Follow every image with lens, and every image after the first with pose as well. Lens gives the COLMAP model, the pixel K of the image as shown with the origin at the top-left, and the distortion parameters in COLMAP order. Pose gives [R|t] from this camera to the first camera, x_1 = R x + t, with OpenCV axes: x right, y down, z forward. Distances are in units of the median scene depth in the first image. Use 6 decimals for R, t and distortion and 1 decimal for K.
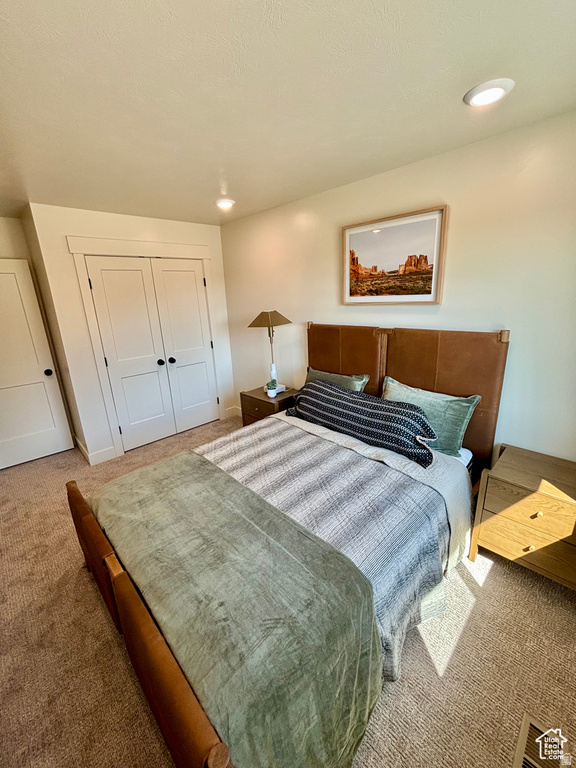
lens RADIAL K [[309.3, 0, 288.0], [0, 309.3, 384.1], [0, 0, 1]] dist [0.000654, -0.000652]
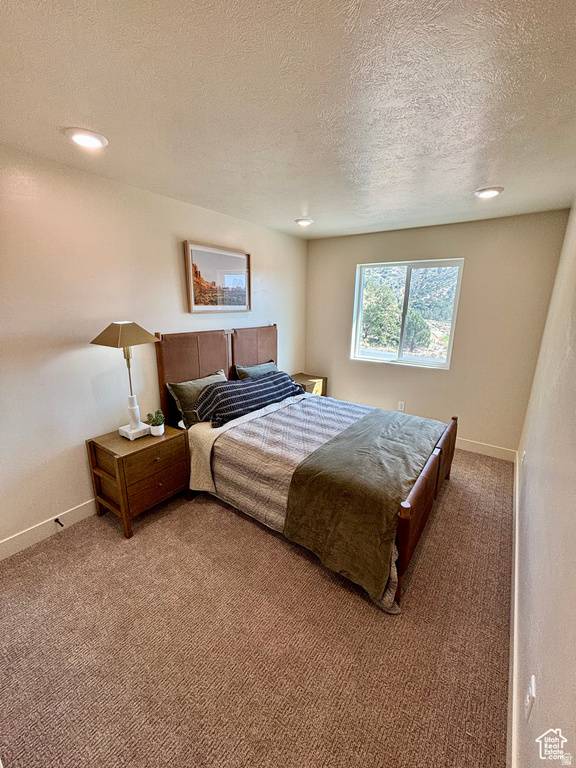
lens RADIAL K [[309.3, 0, 287.3], [0, 309.3, 382.1], [0, 0, 1]] dist [0.000654, -0.000652]
pose [[-0.185893, -0.219787, 0.957673, -1.028528], [0.254444, 0.930646, 0.262974, -0.249858], [-0.949053, 0.292559, -0.117077, 0.955060]]
